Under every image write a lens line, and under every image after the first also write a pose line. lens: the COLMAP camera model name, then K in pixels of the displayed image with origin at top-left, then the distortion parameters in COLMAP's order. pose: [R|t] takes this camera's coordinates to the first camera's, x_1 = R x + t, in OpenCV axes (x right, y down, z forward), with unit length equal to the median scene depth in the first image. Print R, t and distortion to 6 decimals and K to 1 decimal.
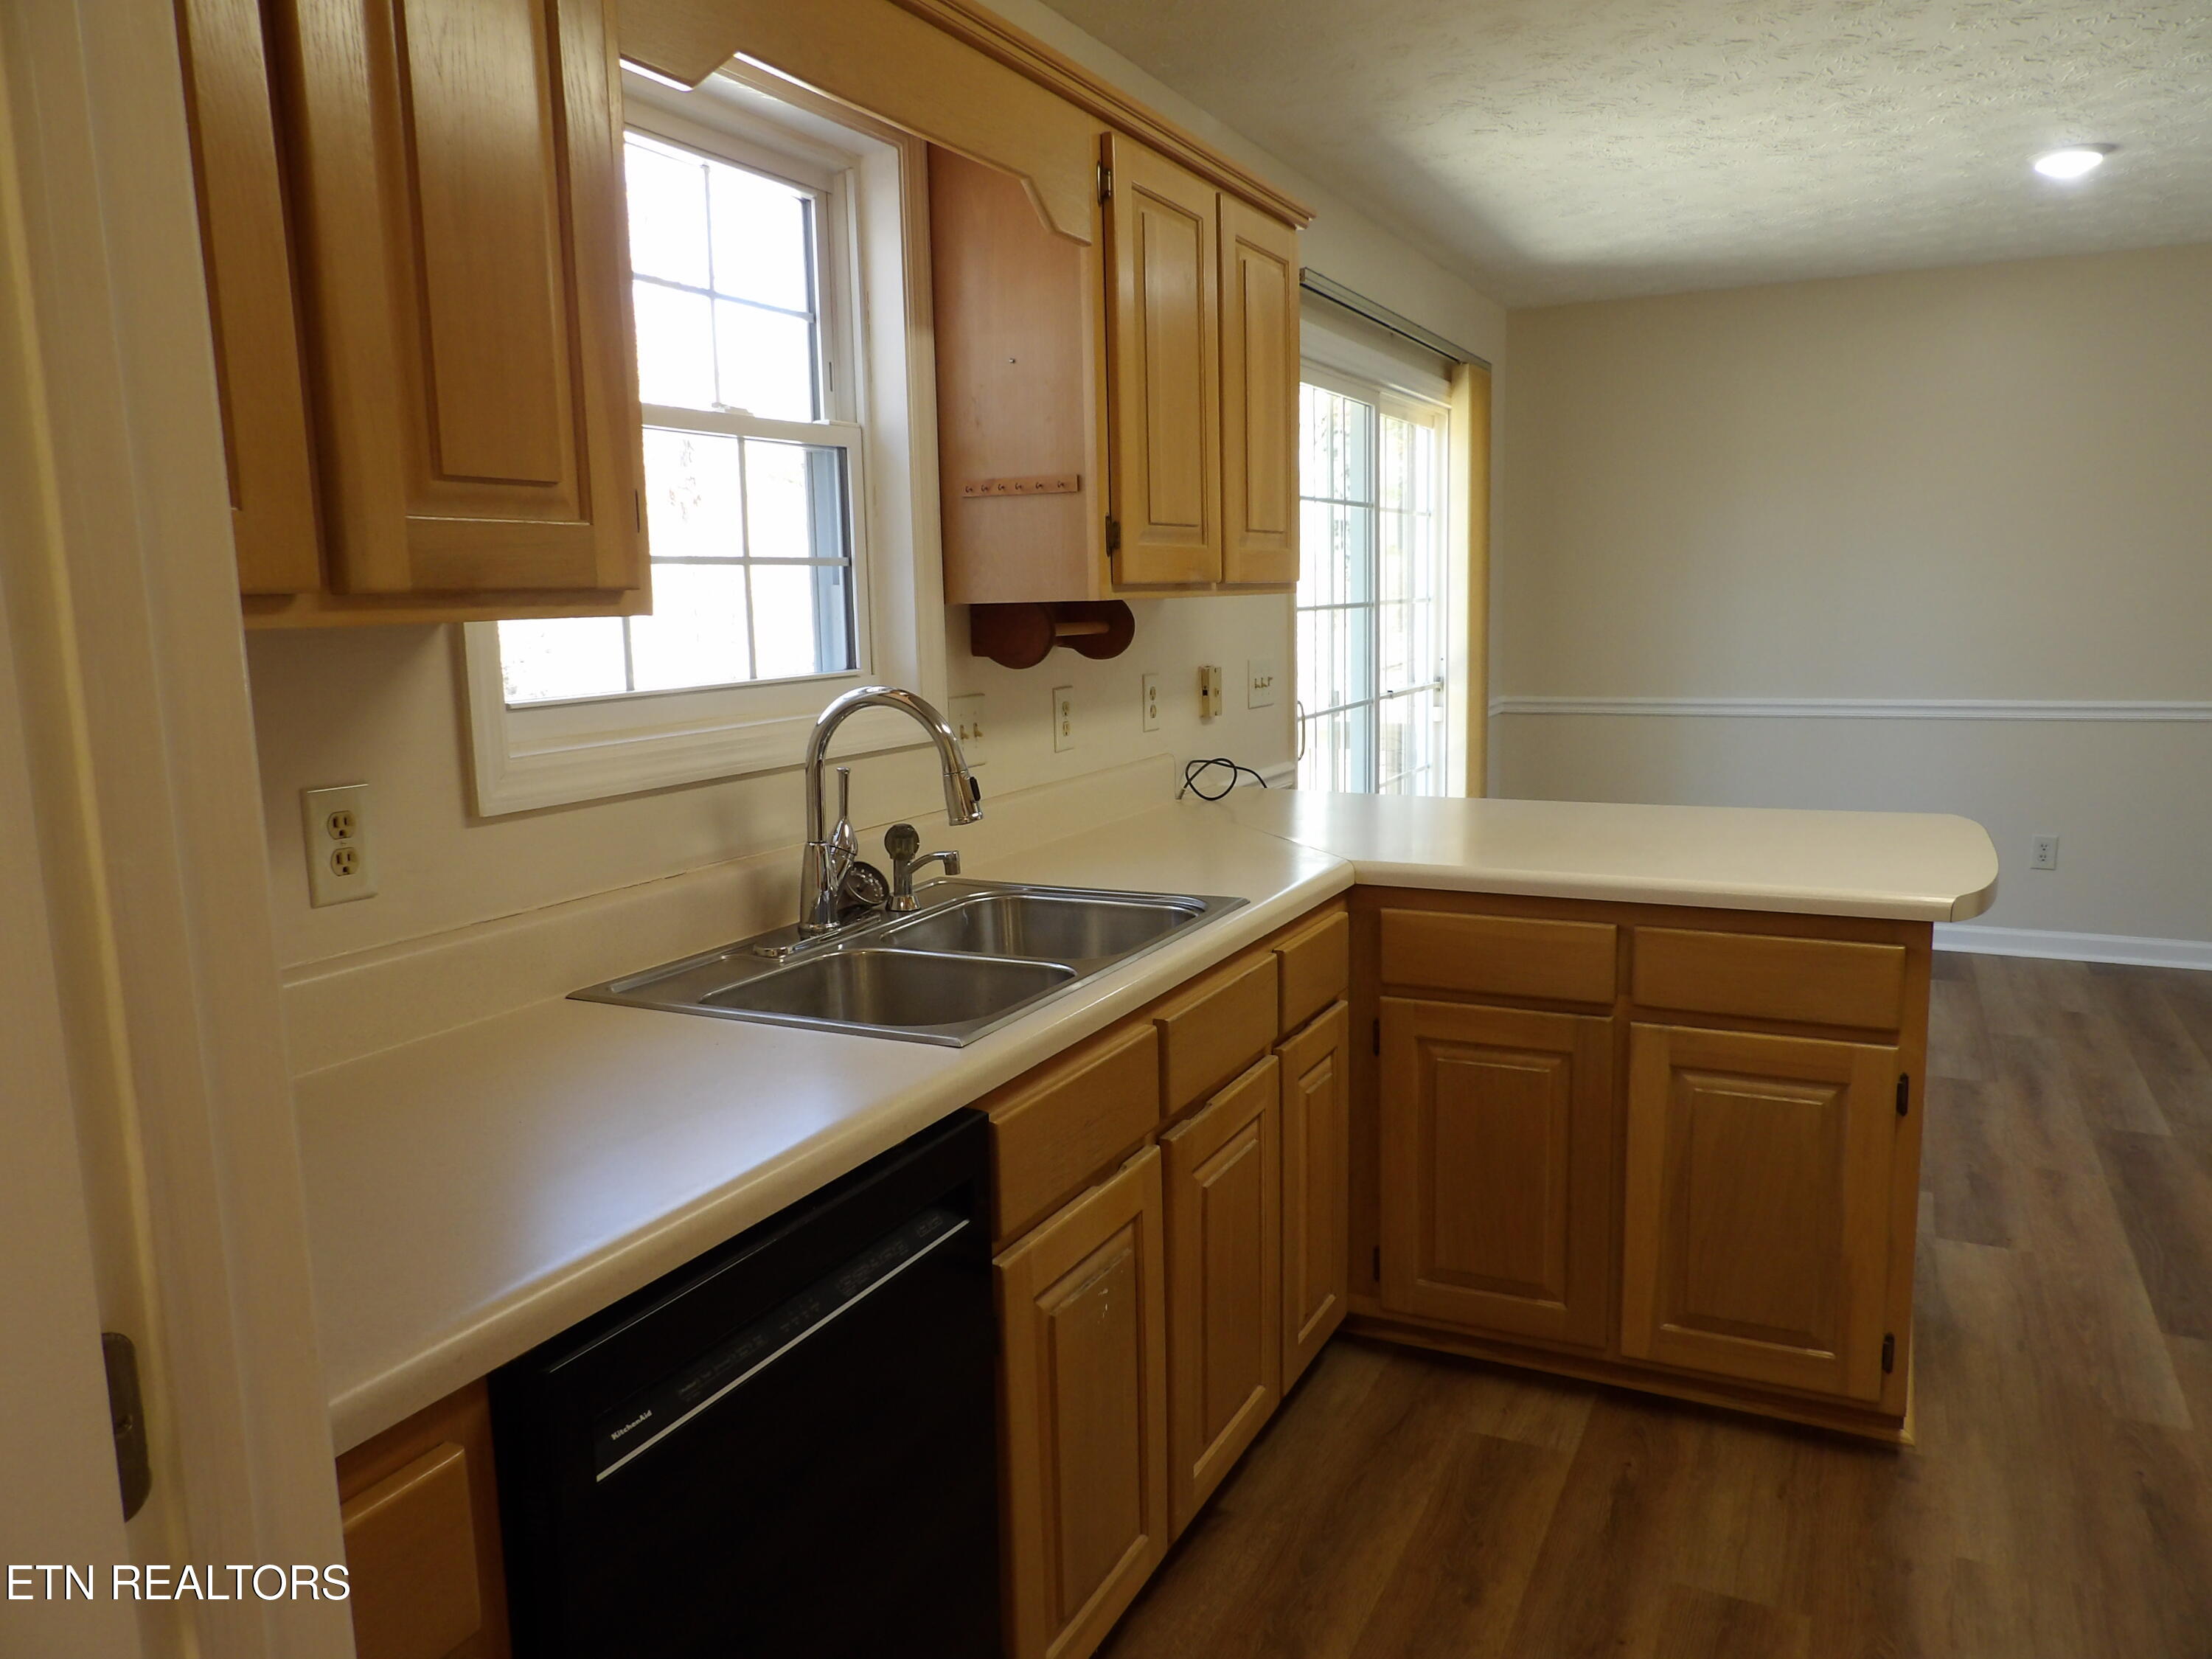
lens RADIAL K [[1579.2, 0, 1106.0], [0, 1579.2, 829.5], [0, 0, 1]] dist [-0.028217, 0.024729]
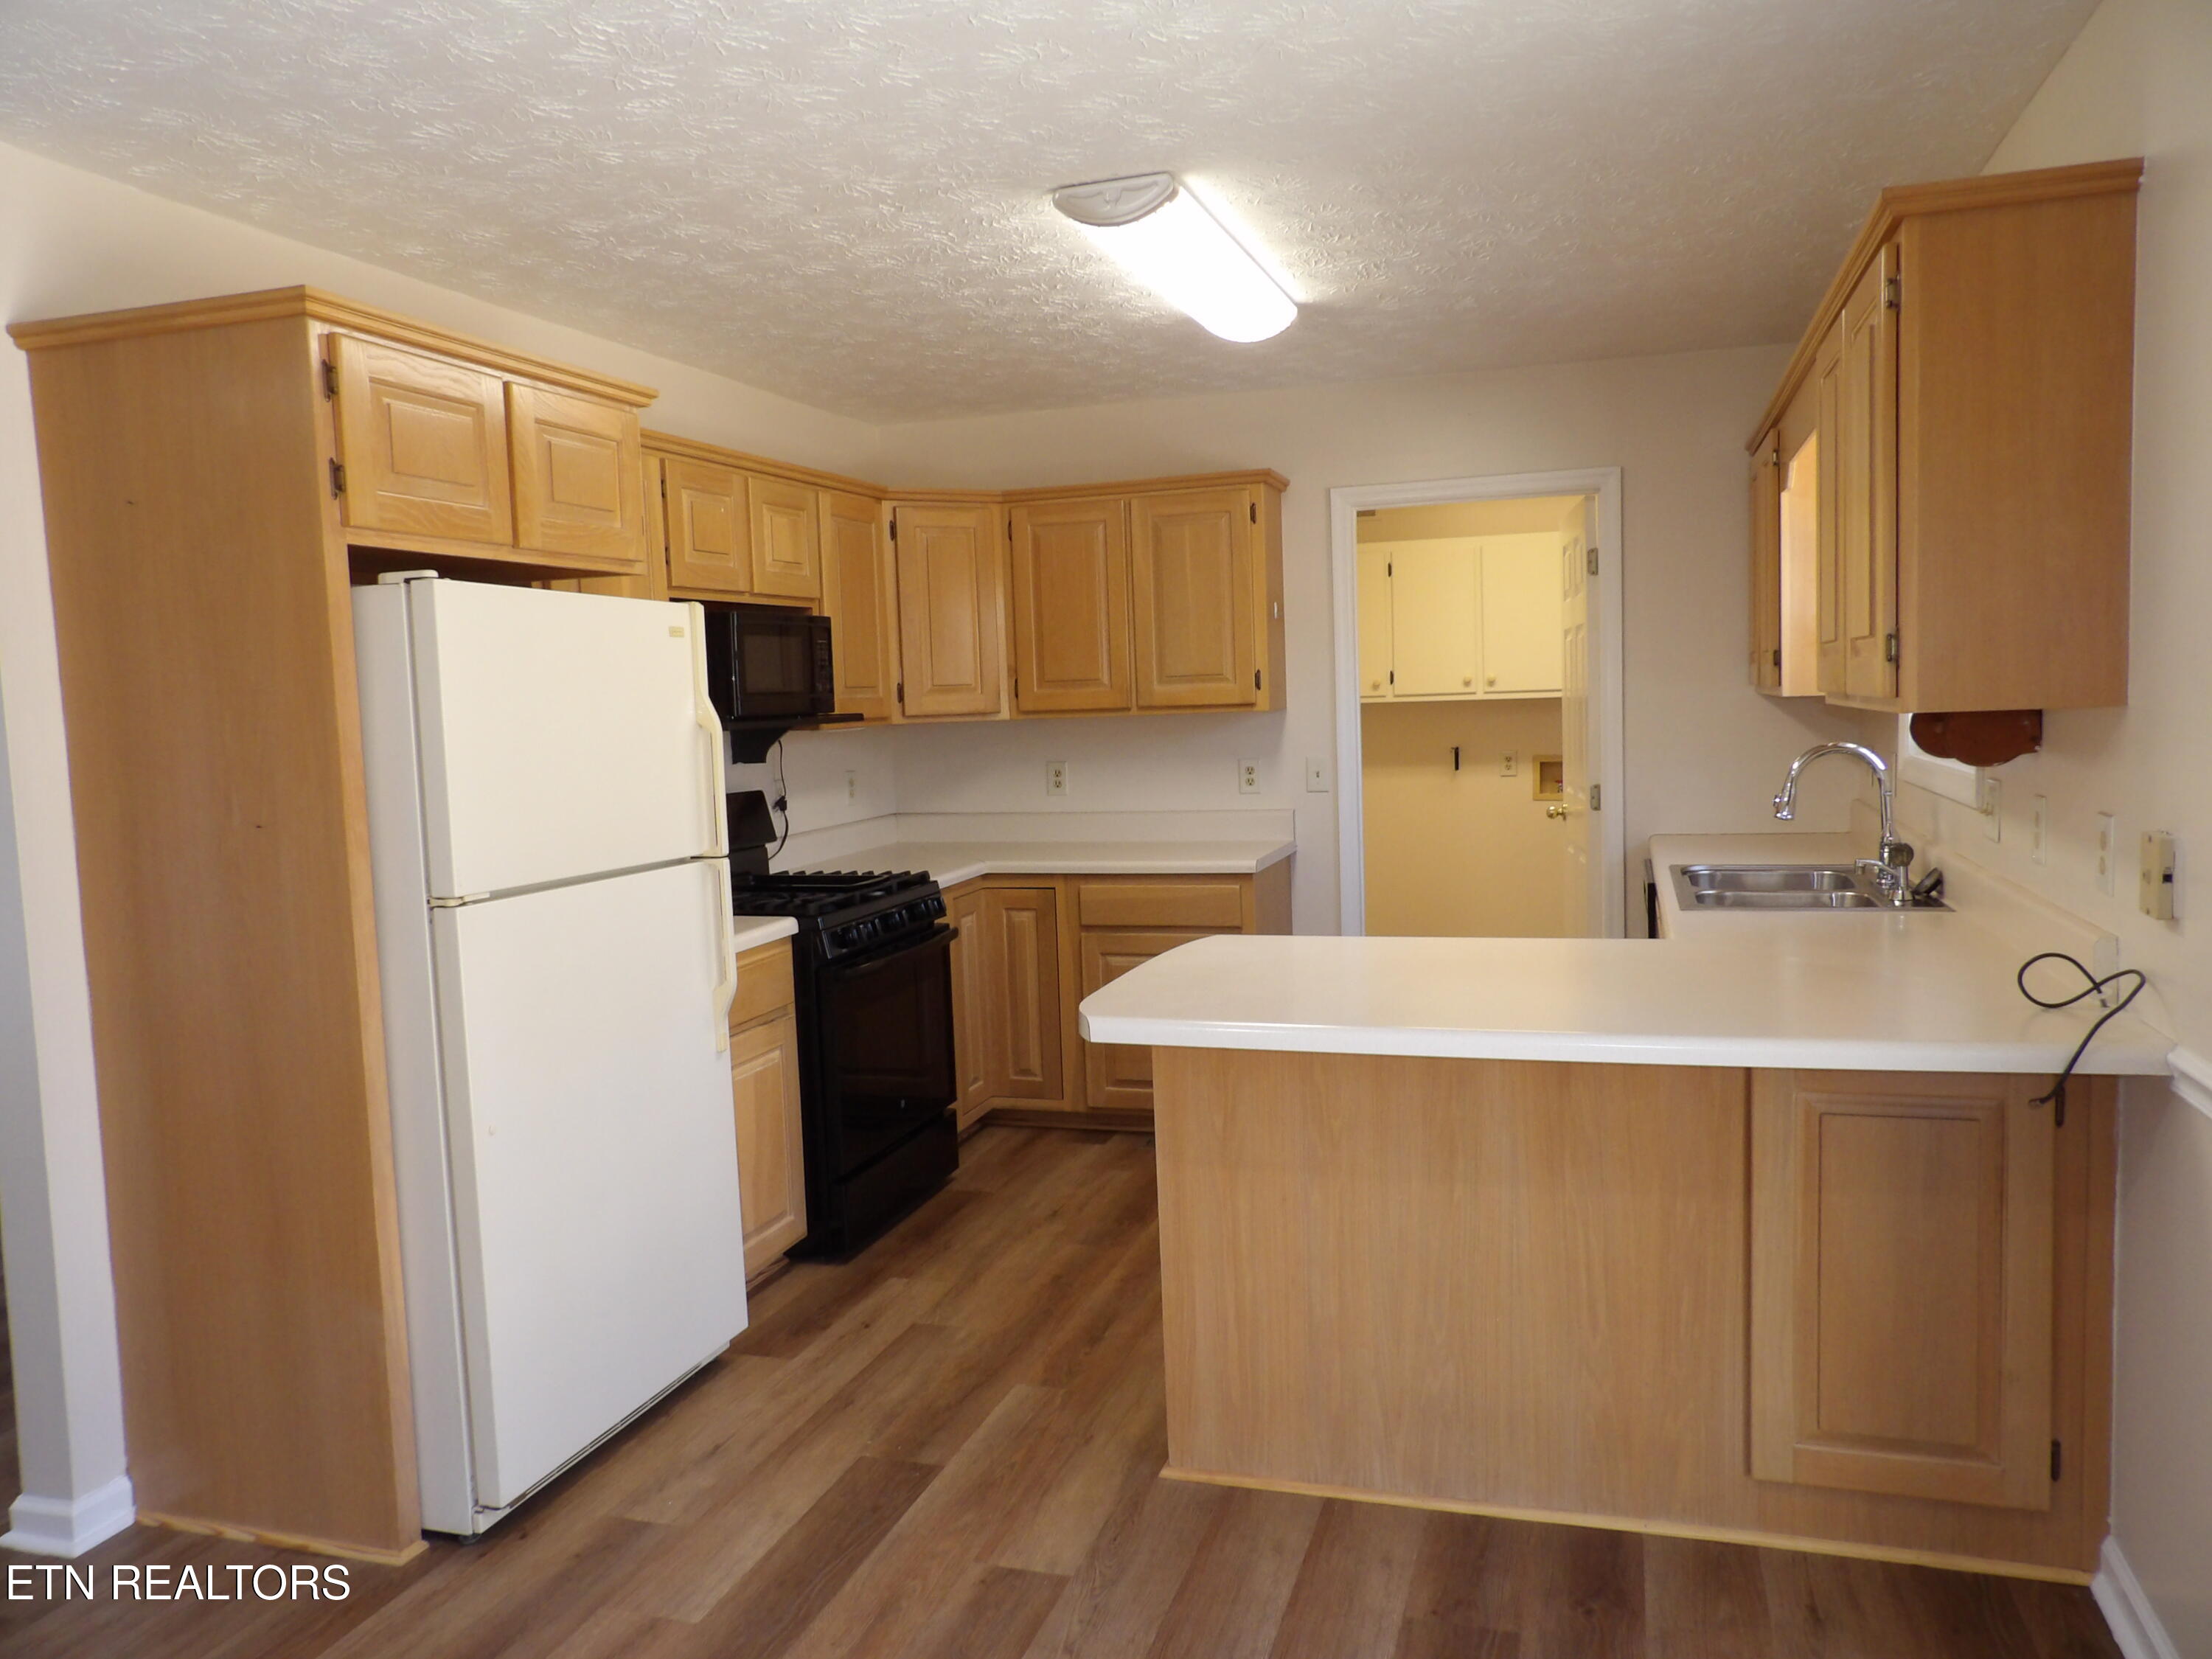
lens RADIAL K [[1579.2, 0, 1106.0], [0, 1579.2, 829.5], [0, 0, 1]] dist [-0.028217, 0.024729]
pose [[-0.987348, 0.074620, -0.139915, 0.721587], [0.040097, 0.971170, 0.234993, -0.344413], [0.153416, 0.226410, -0.961874, 2.028123]]
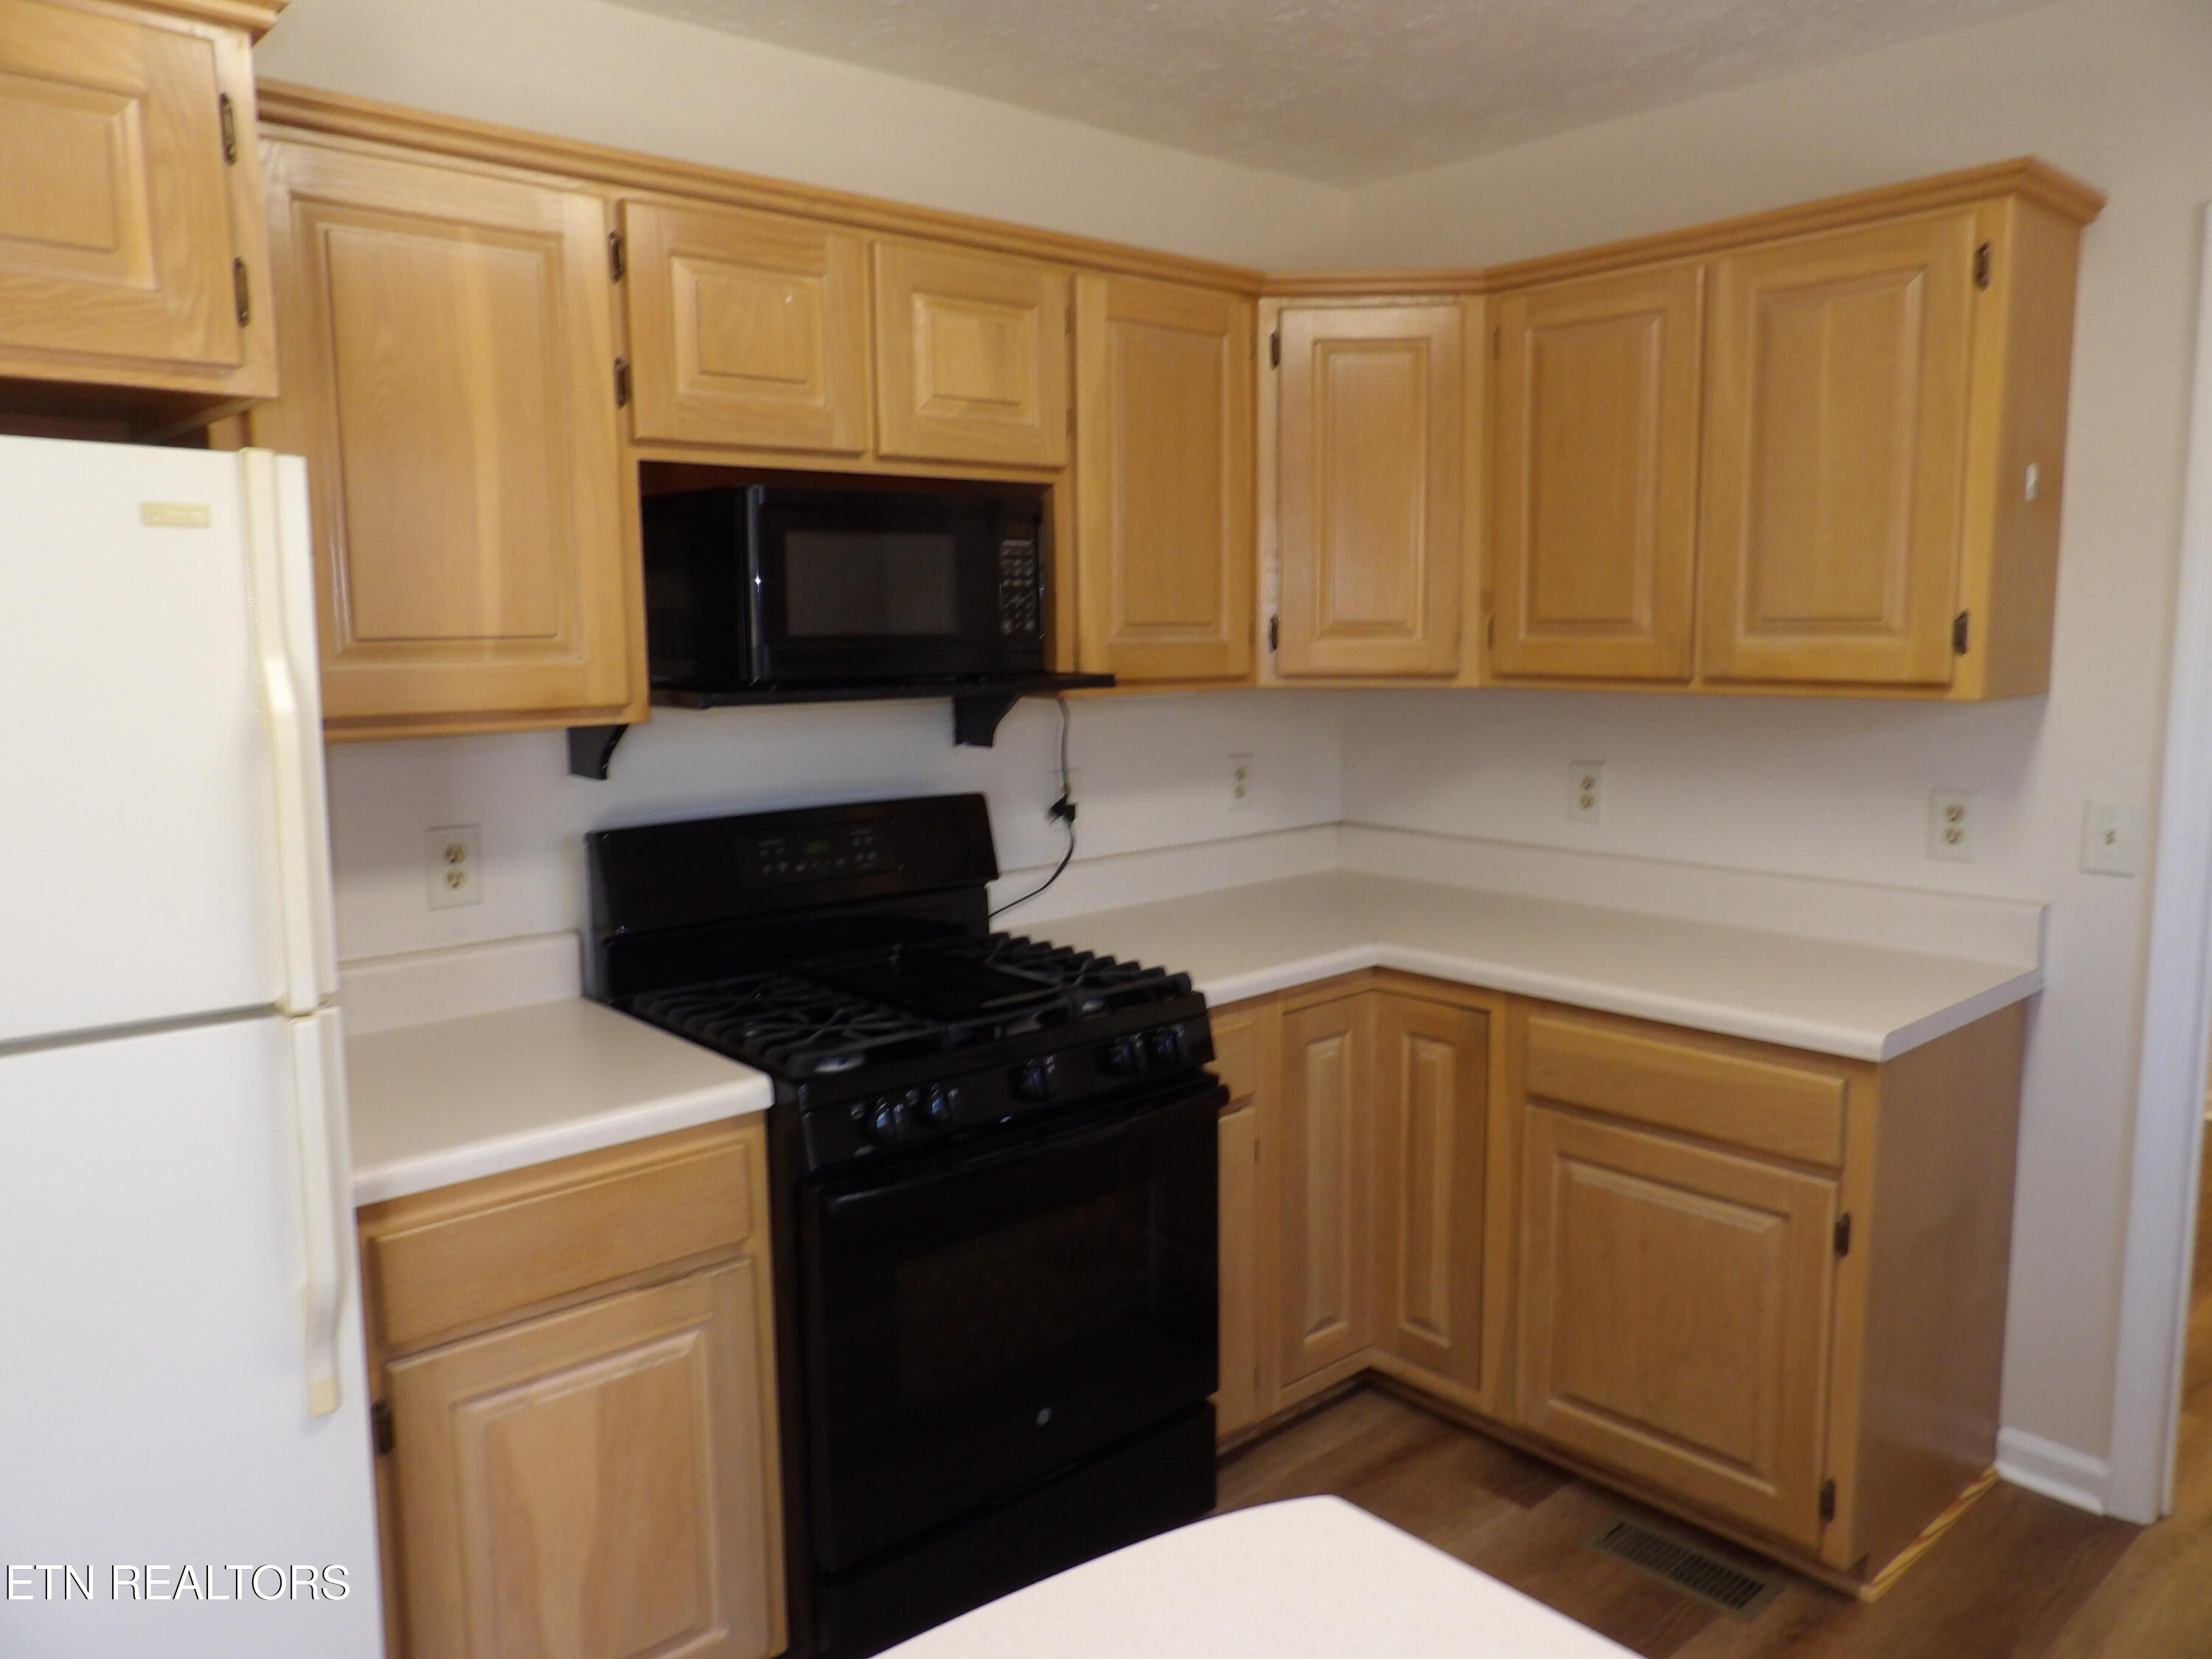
lens RADIAL K [[1579.2, 0, 1106.0], [0, 1579.2, 829.5], [0, 0, 1]] dist [-0.028217, 0.024729]
pose [[-0.925414, -0.014114, 0.378694, 0.368256], [0.089534, 0.962871, 0.254682, -0.225387], [-0.368229, 0.269592, -0.889791, 1.170021]]
